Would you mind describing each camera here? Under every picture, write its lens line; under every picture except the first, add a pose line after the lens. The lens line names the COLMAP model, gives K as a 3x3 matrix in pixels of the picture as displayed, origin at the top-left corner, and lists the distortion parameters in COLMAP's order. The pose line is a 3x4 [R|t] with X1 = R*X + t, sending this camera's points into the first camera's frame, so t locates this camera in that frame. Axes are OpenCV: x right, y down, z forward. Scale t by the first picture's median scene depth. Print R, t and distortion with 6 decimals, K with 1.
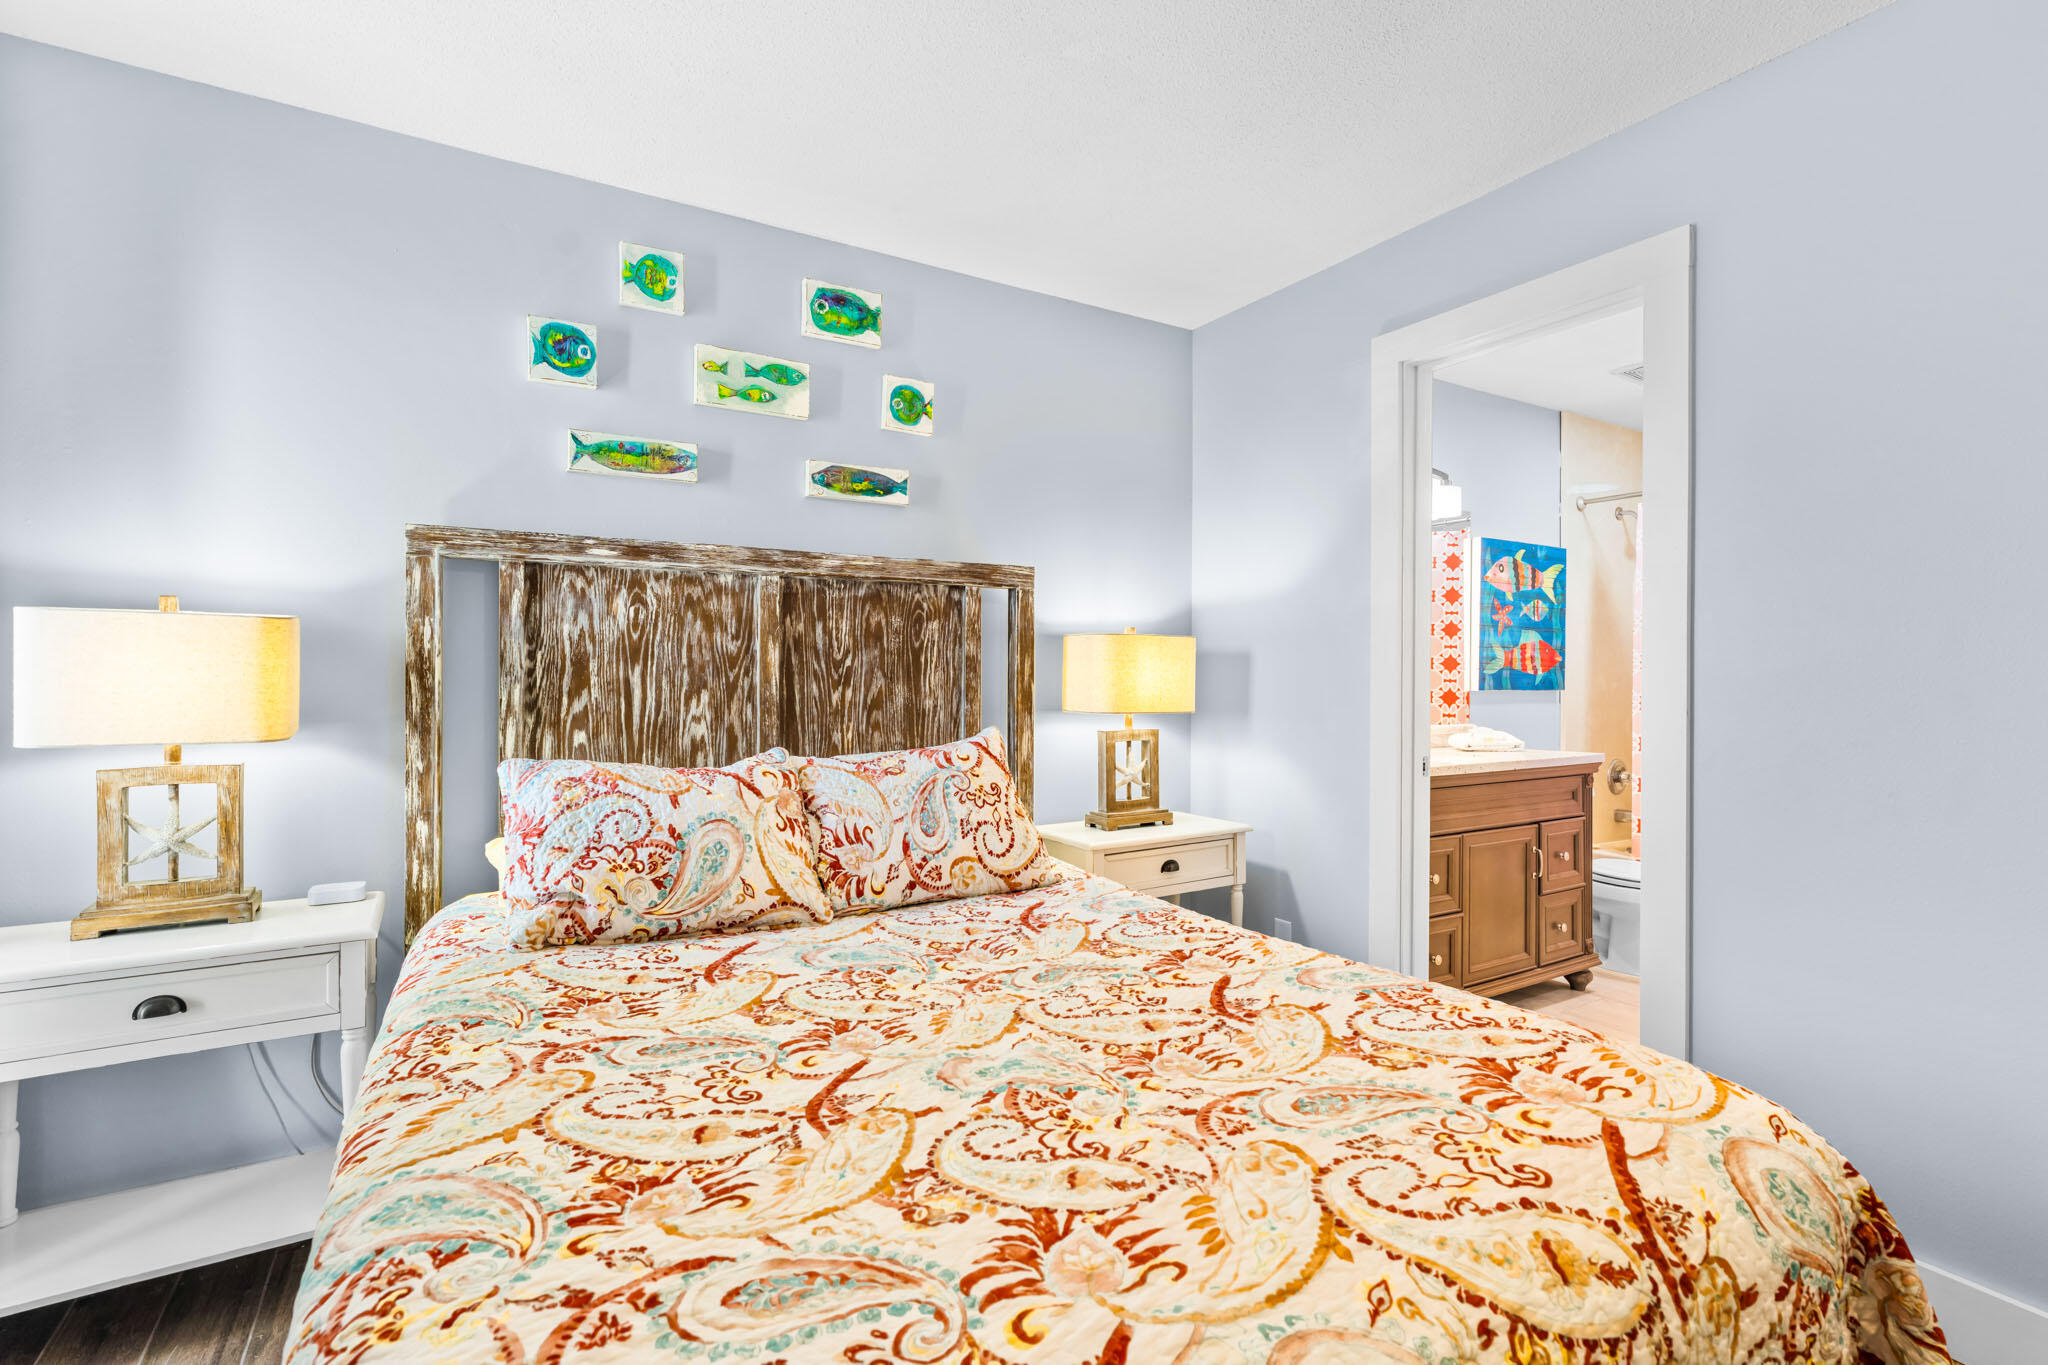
lens RADIAL K [[942.9, 0, 1028.5], [0, 942.9, 678.9], [0, 0, 1]] dist [-0.004838, -0.000178]
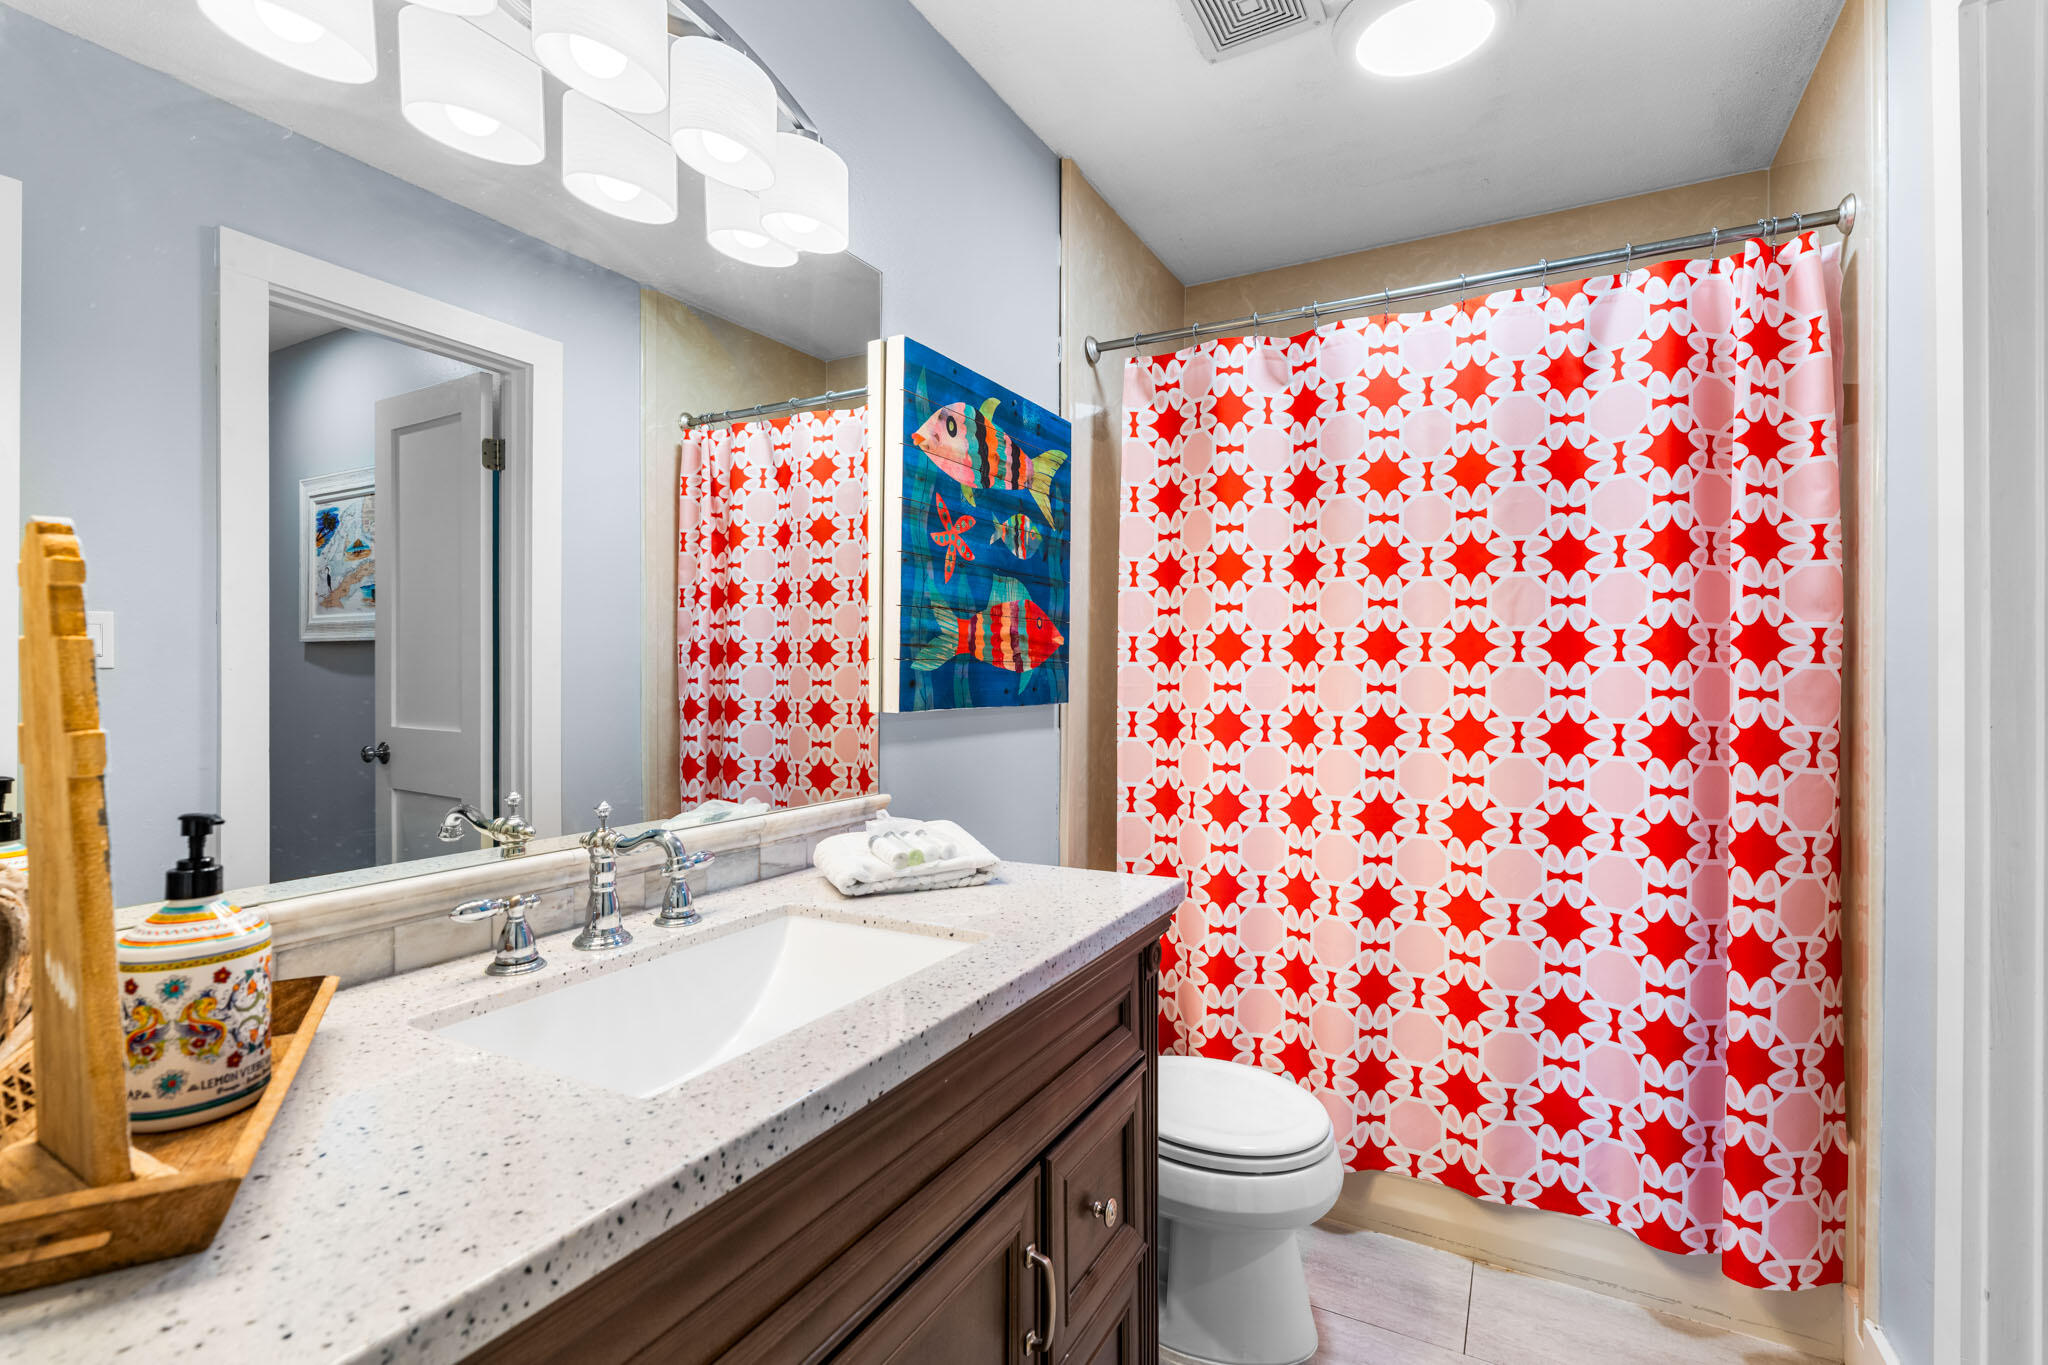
lens RADIAL K [[942.9, 0, 1024.2], [0, 942.9, 674.3], [0, 0, 1]] dist [-0.004838, -0.000178]
pose [[0.868526, -0.001993, 0.495640, 0.313820], [-0.002586, 0.999960, 0.008552, -0.007527], [-0.495637, -0.008710, 0.868486, 0.601379]]
